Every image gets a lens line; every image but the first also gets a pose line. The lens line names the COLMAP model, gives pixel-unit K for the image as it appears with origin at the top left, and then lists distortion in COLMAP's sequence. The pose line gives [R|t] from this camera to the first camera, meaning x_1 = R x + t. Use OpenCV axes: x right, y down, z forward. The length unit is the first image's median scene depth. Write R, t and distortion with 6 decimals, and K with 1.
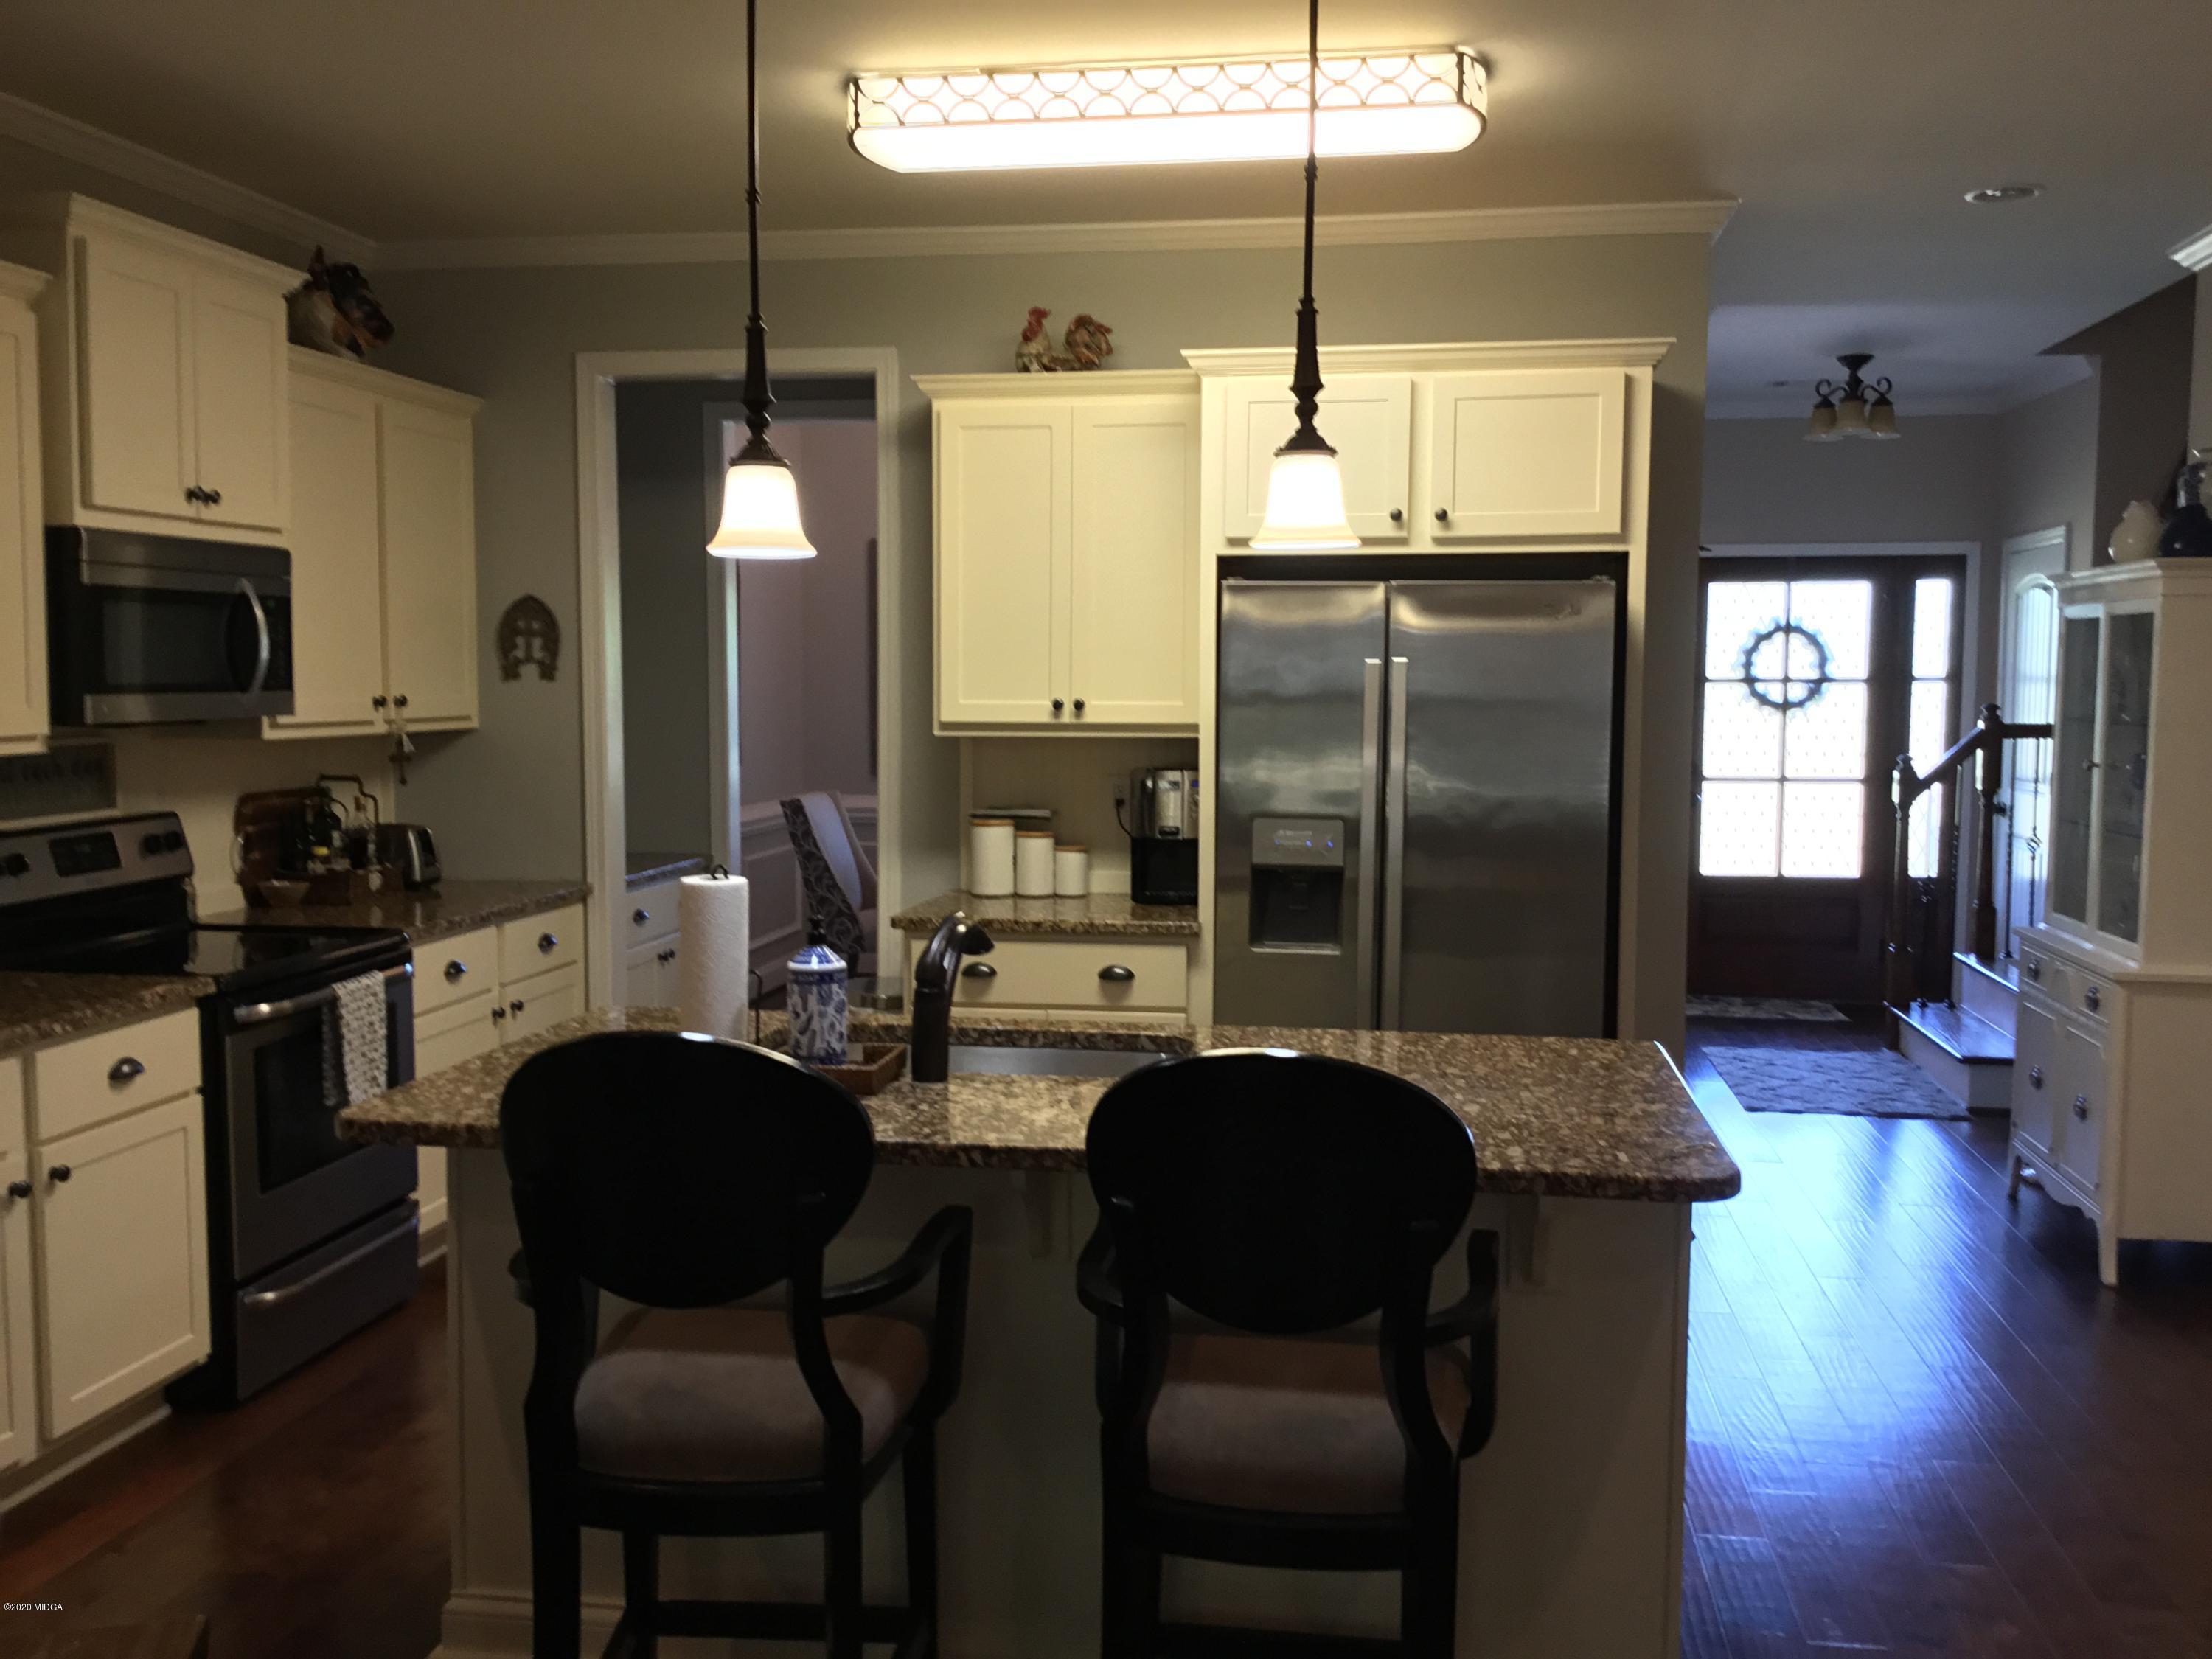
lens RADIAL K [[1978.2, 0, 1113.3], [0, 1978.2, 844.6], [0, 0, 1]] dist [0.092457, -0.153589]
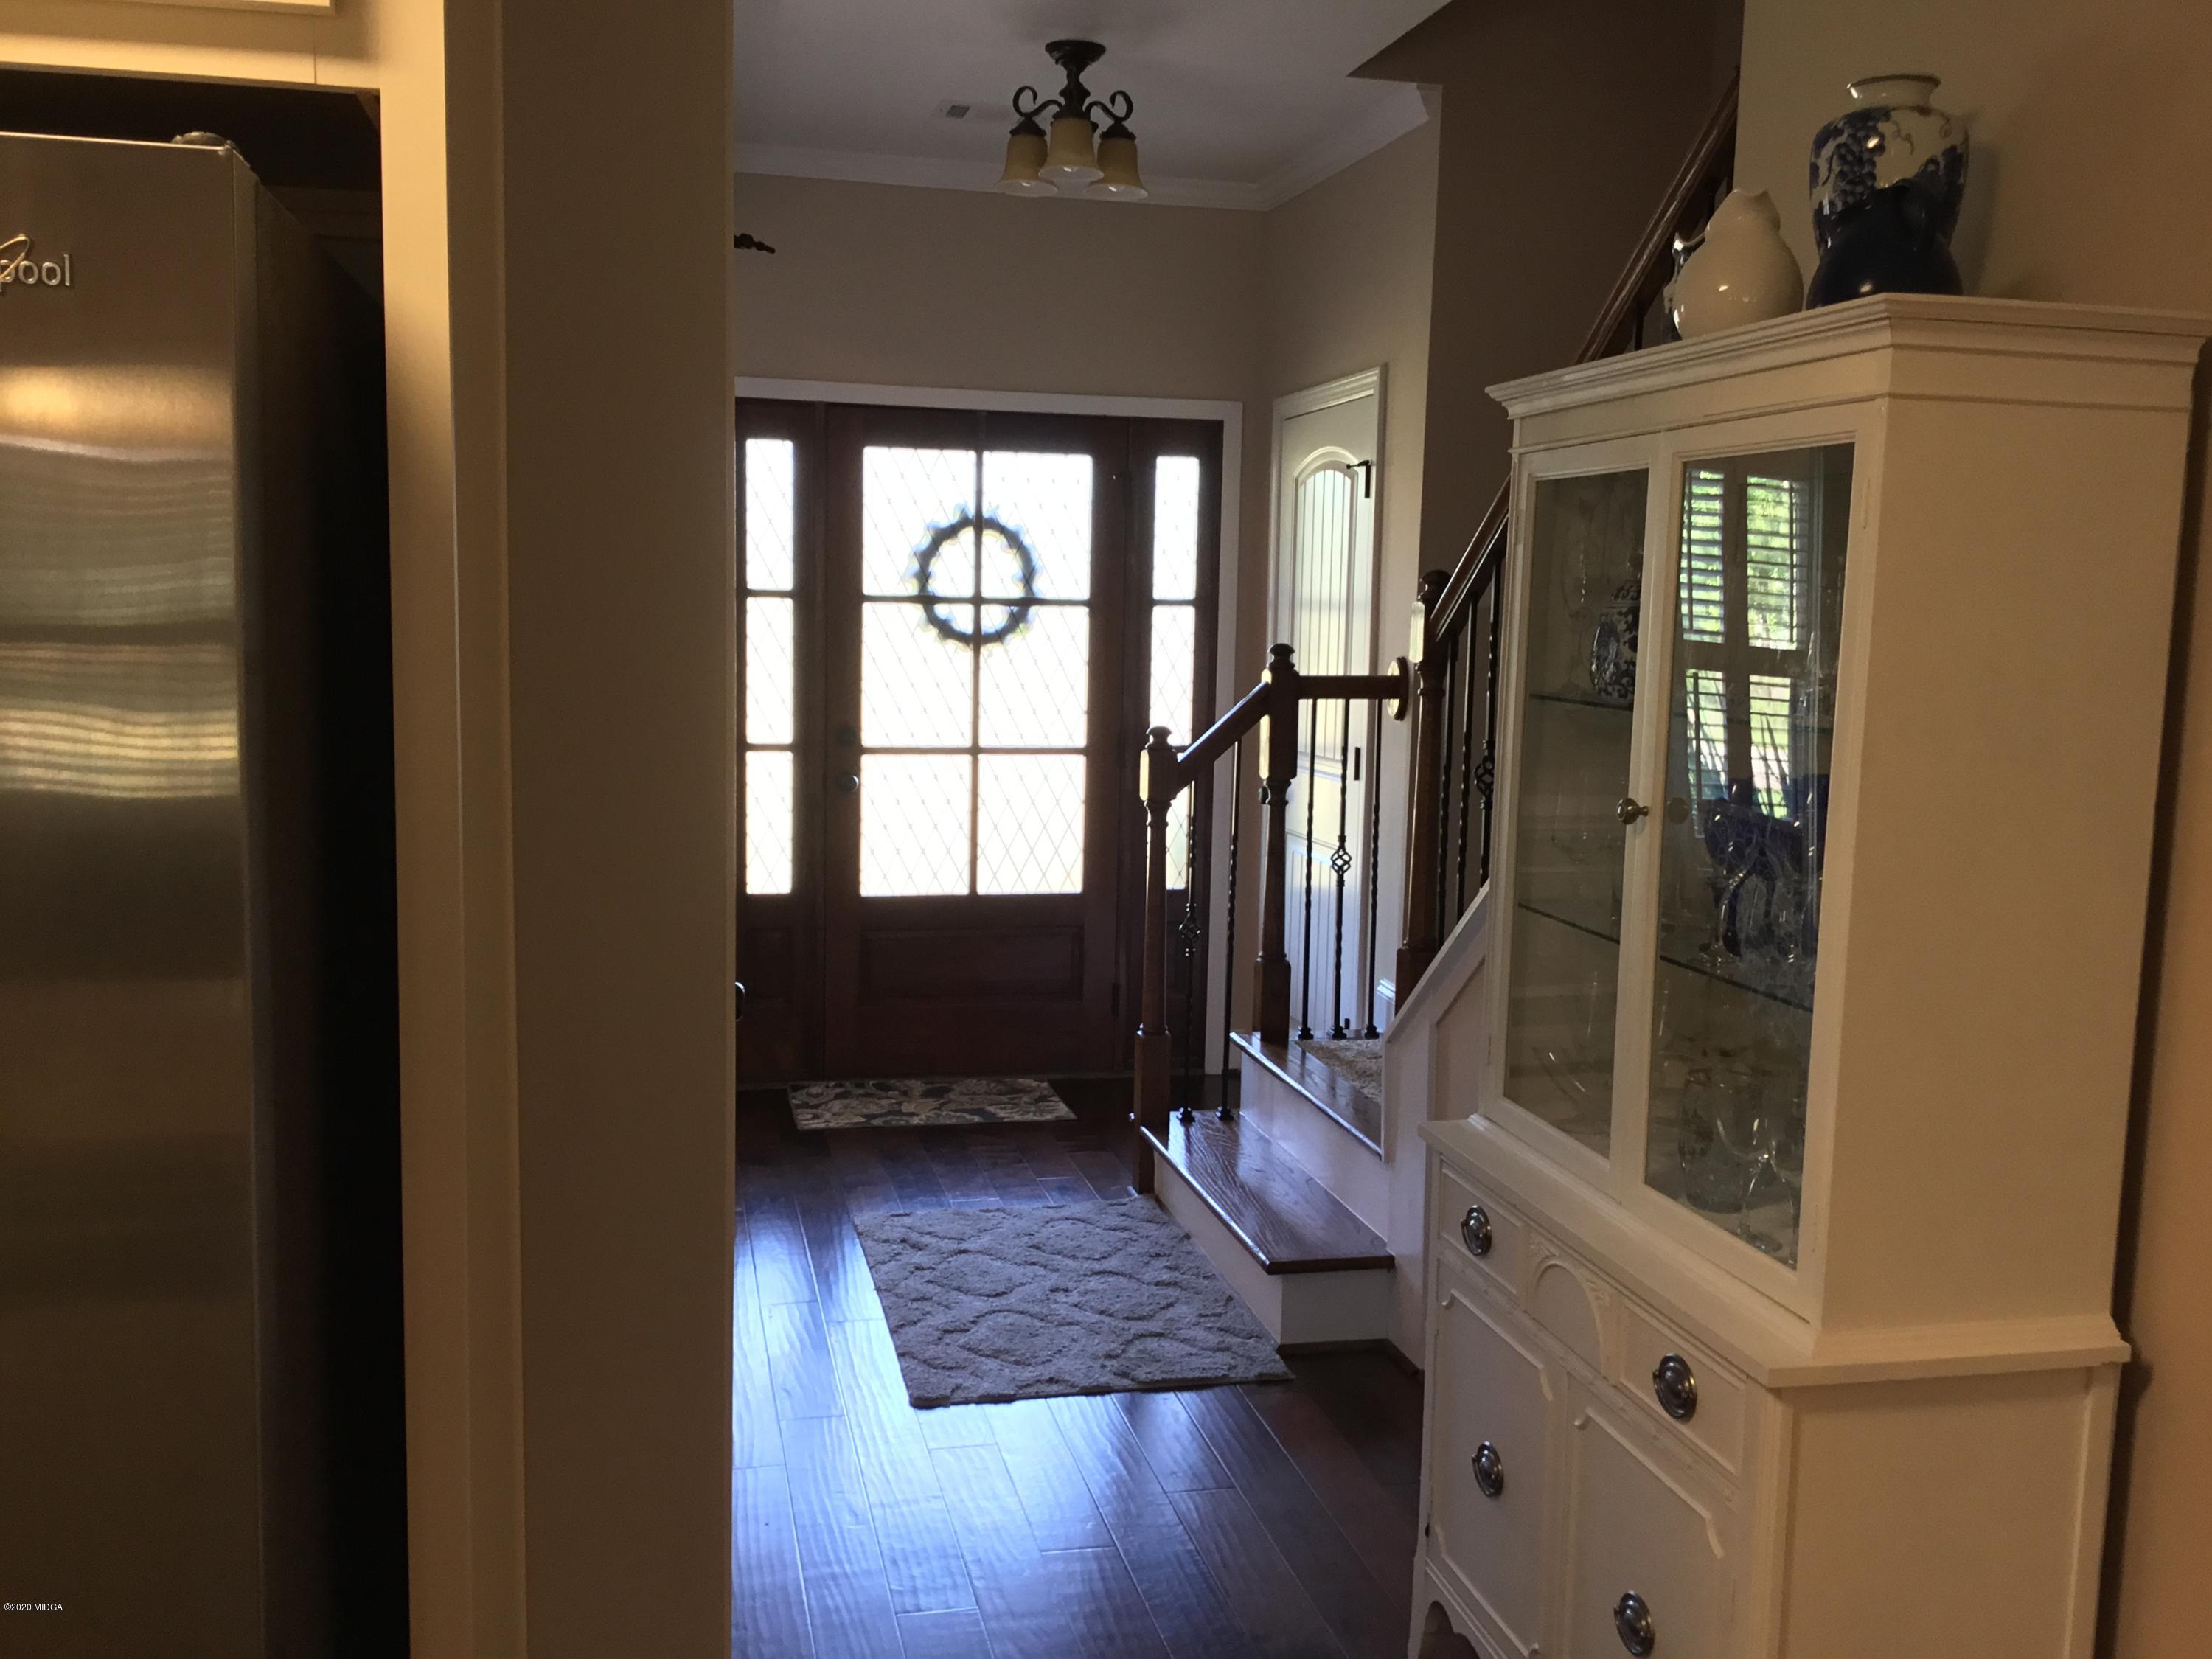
lens RADIAL K [[1978.2, 0, 1099.2], [0, 1978.2, 832.2], [0, 0, 1]] dist [0.092457, -0.153589]
pose [[0.927837, -0.025947, 0.372081, 0.130415], [0.011973, 0.999135, 0.039819, -0.031813], [-0.372793, -0.032491, 0.927346, 0.380474]]
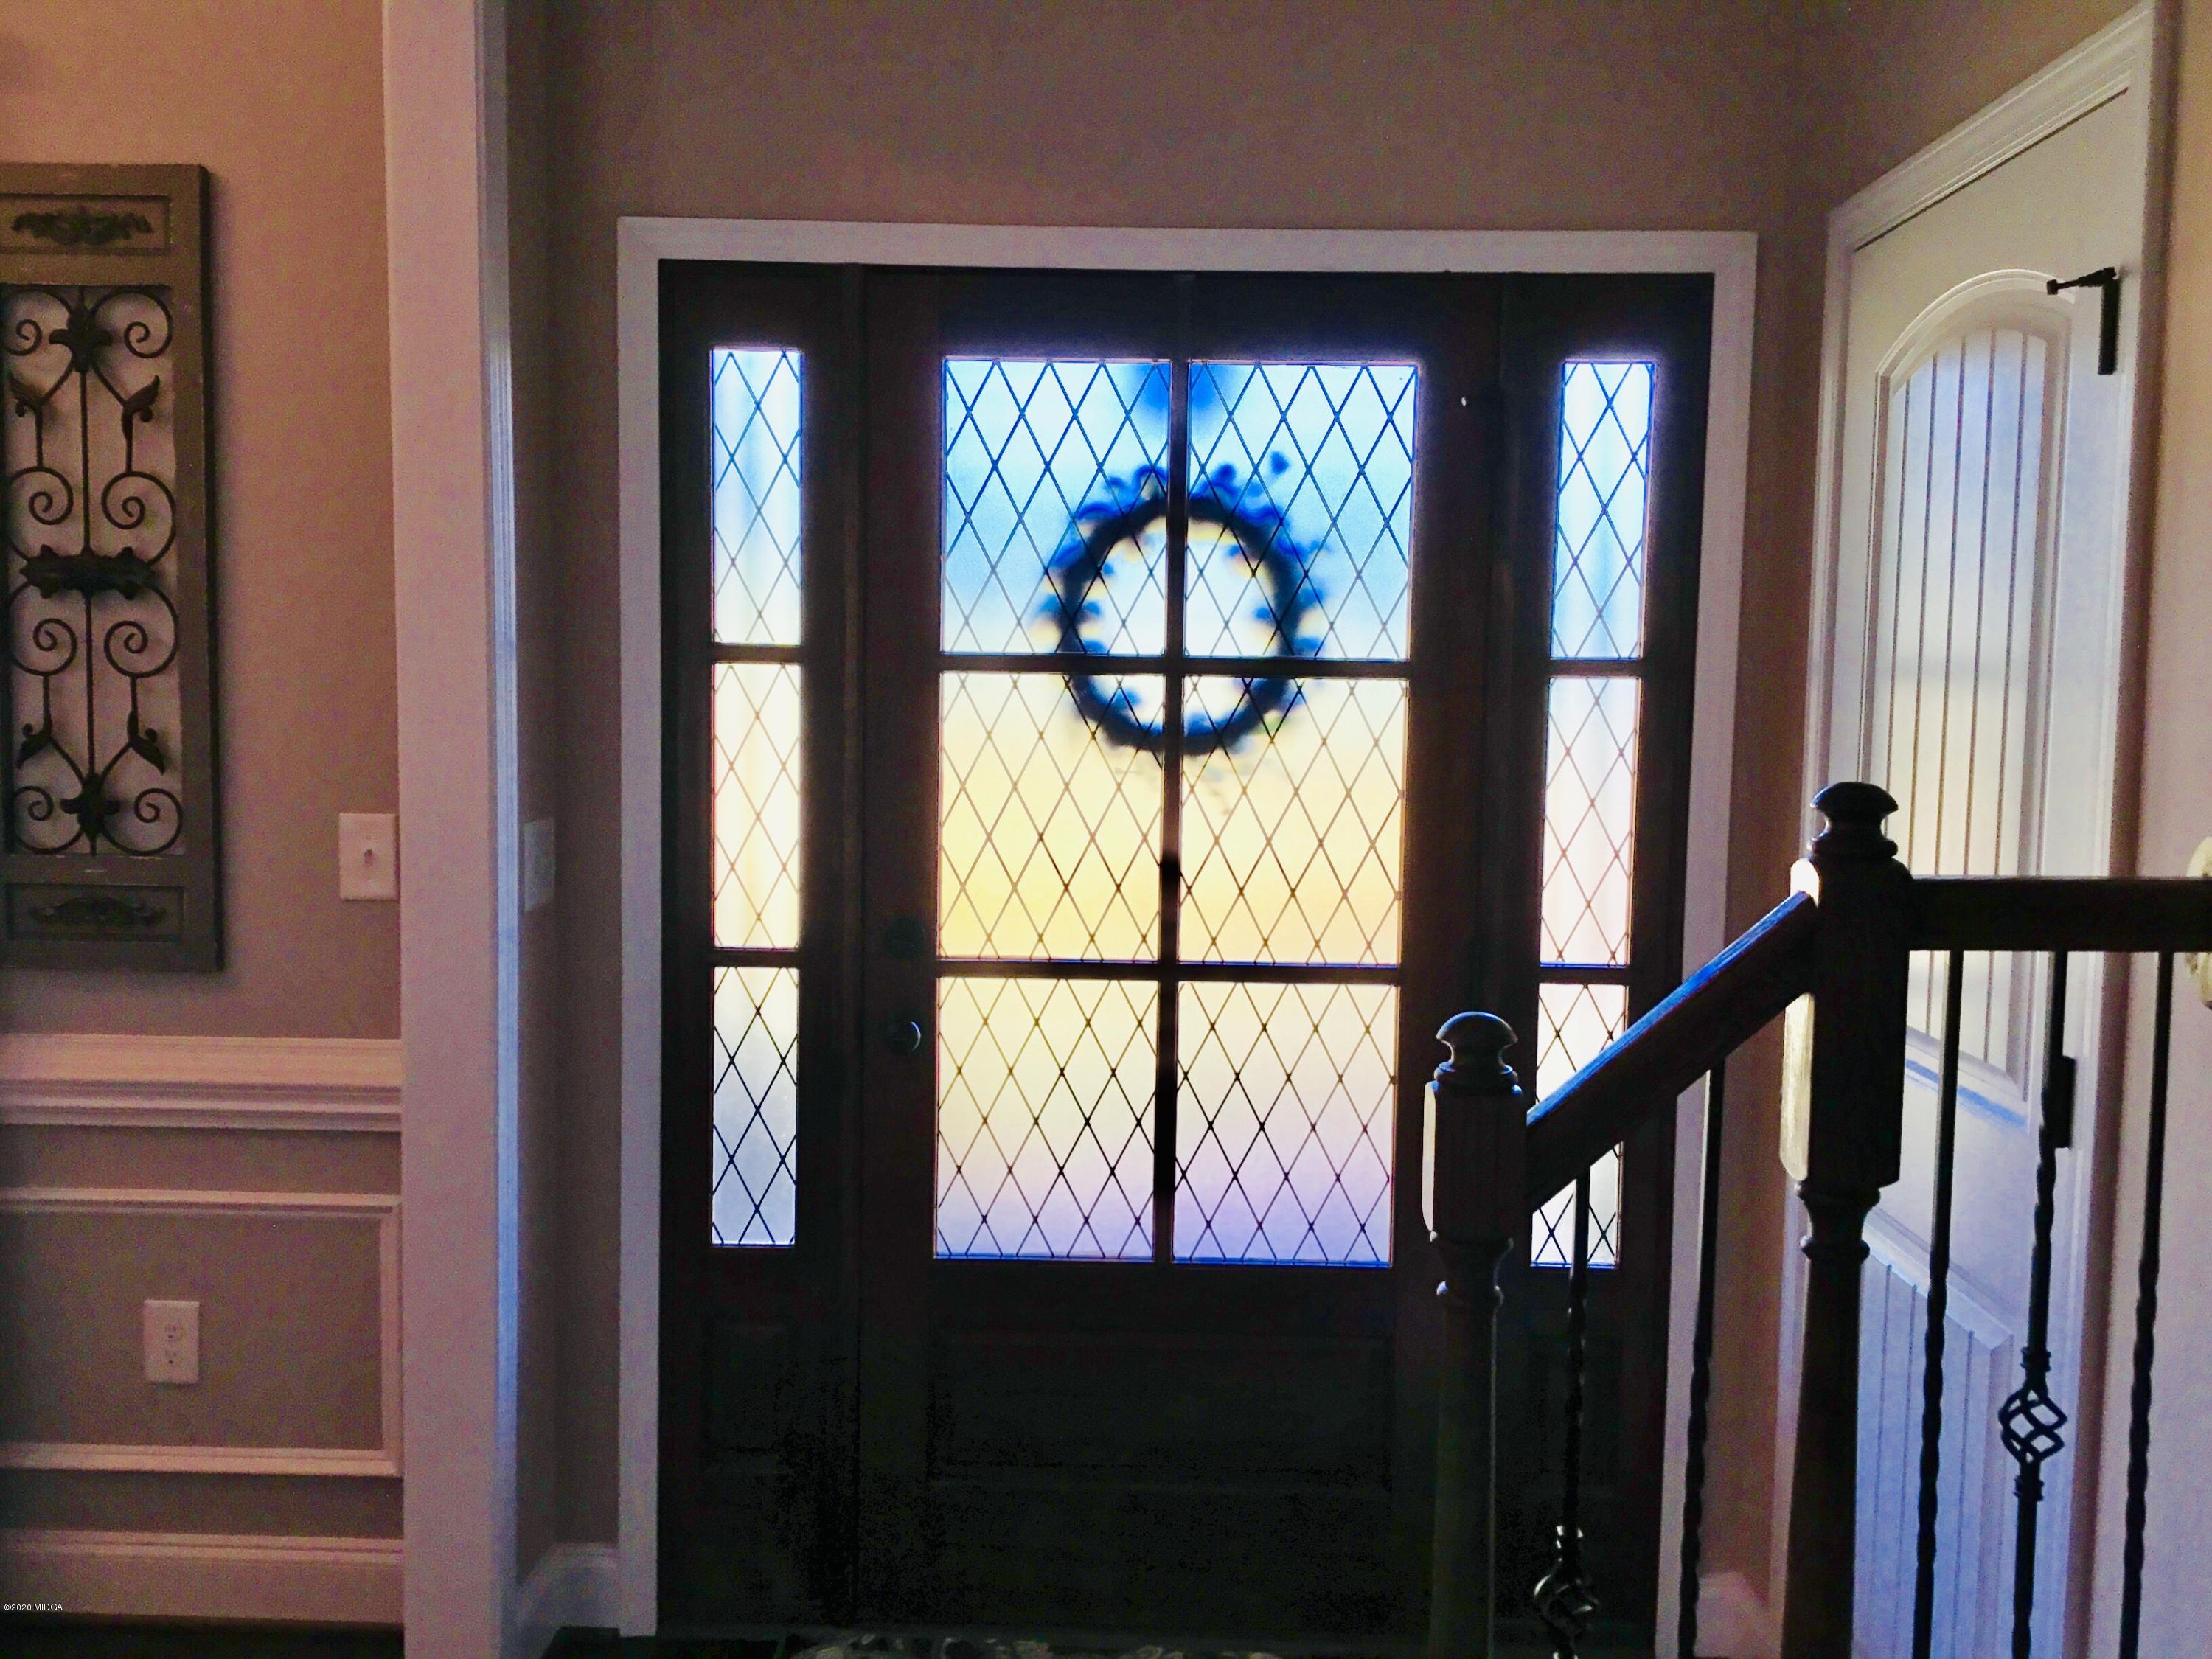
lens RADIAL K [[1978.2, 0, 1129.9], [0, 1978.2, 869.3], [0, 0, 1]] dist [0.092457, -0.153589]
pose [[0.989074, -0.003317, 0.147381, 0.287389], [-0.000358, 0.999690, 0.024905, -0.058156], [-0.147418, -0.024686, 0.988766, 0.695628]]
